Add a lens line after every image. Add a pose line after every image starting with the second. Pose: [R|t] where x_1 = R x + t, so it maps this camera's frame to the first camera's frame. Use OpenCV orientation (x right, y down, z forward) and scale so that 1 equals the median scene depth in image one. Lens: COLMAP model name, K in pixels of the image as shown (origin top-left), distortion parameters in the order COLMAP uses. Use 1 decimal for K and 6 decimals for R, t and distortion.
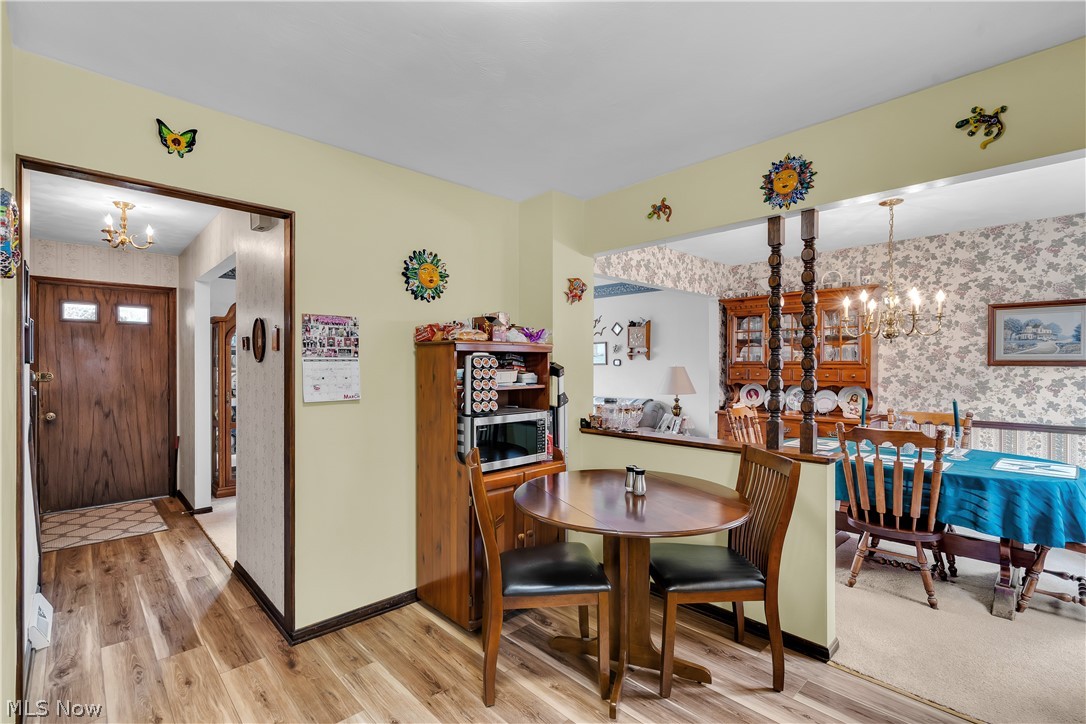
lens RADIAL K [[490.0, 0, 538.7], [0, 490.0, 366.4], [0, 0, 1]] dist [-0.003291, 0.000697]
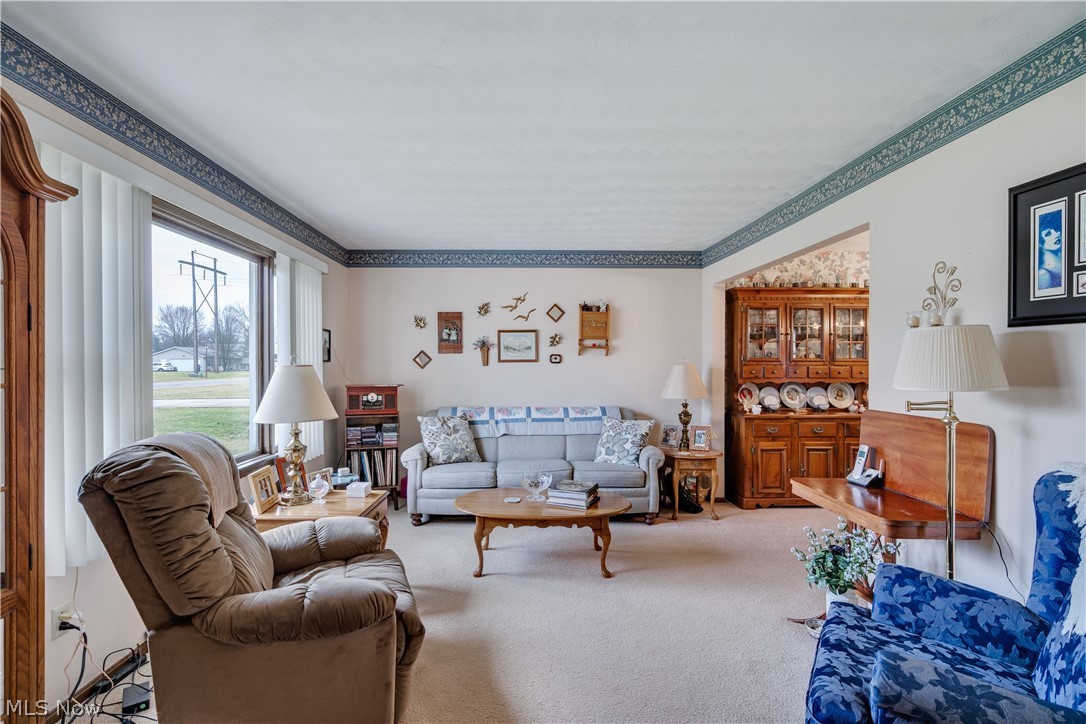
lens RADIAL K [[519.0, 0, 524.8], [0, 519.0, 366.6], [0, 0, 1]] dist [0.000763, 0.001548]
pose [[0.676298, -0.004852, 0.736612, -0.749613], [0.002074, 0.999987, 0.004682, -0.000010], [-0.736625, -0.001639, 0.676300, 0.865259]]
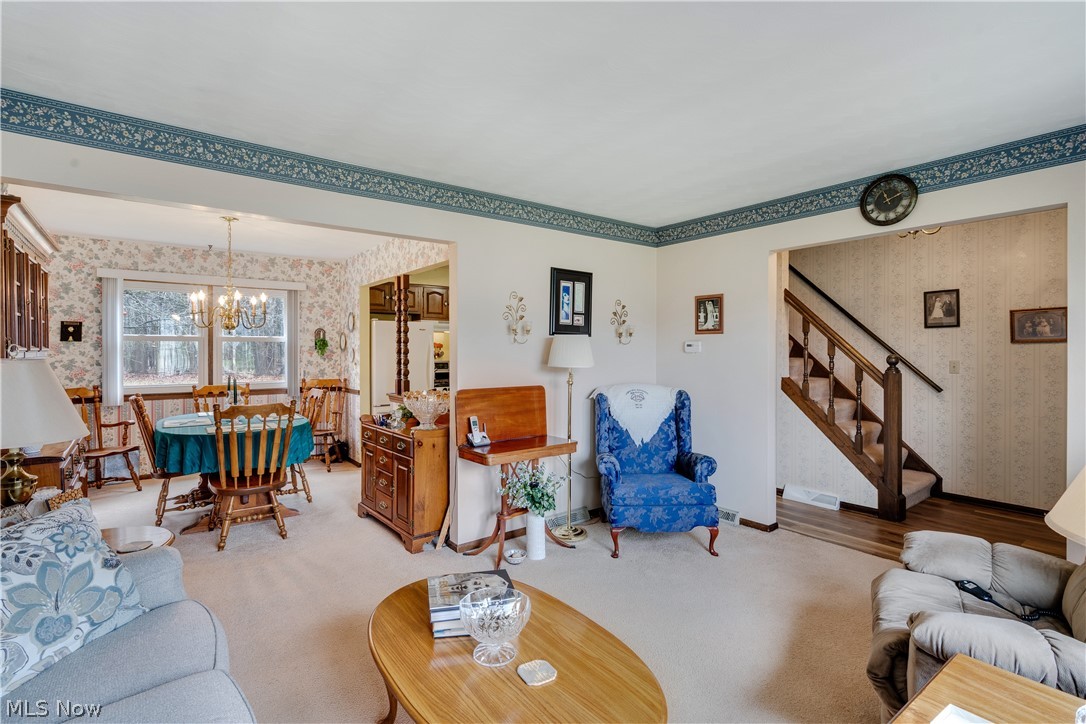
lens RADIAL K [[512.7, 0, 537.4], [0, 512.7, 353.0], [0, 0, 1]] dist [-0.000557, 0.000588]
pose [[-0.994294, -0.000852, 0.106676, -0.154387], [0.000137, 0.999957, 0.009266, -0.009128], [-0.106679, 0.009228, -0.994251, 1.847865]]
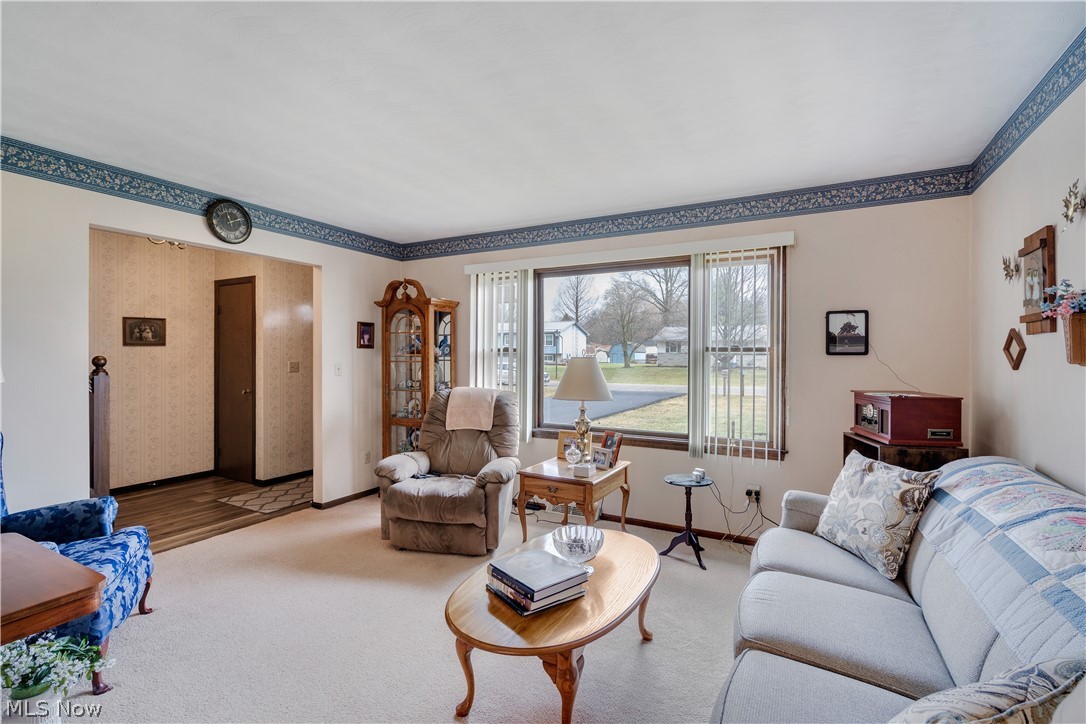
lens RADIAL K [[492.5, 0, 539.2], [0, 492.5, 357.0], [0, 0, 1]] dist [-0.004399, 0.001051]
pose [[0.307083, 0.003527, -0.951676, 0.408545], [-0.006696, 0.999976, 0.001546, -0.000901], [0.951659, 0.005898, 0.307099, 1.250147]]
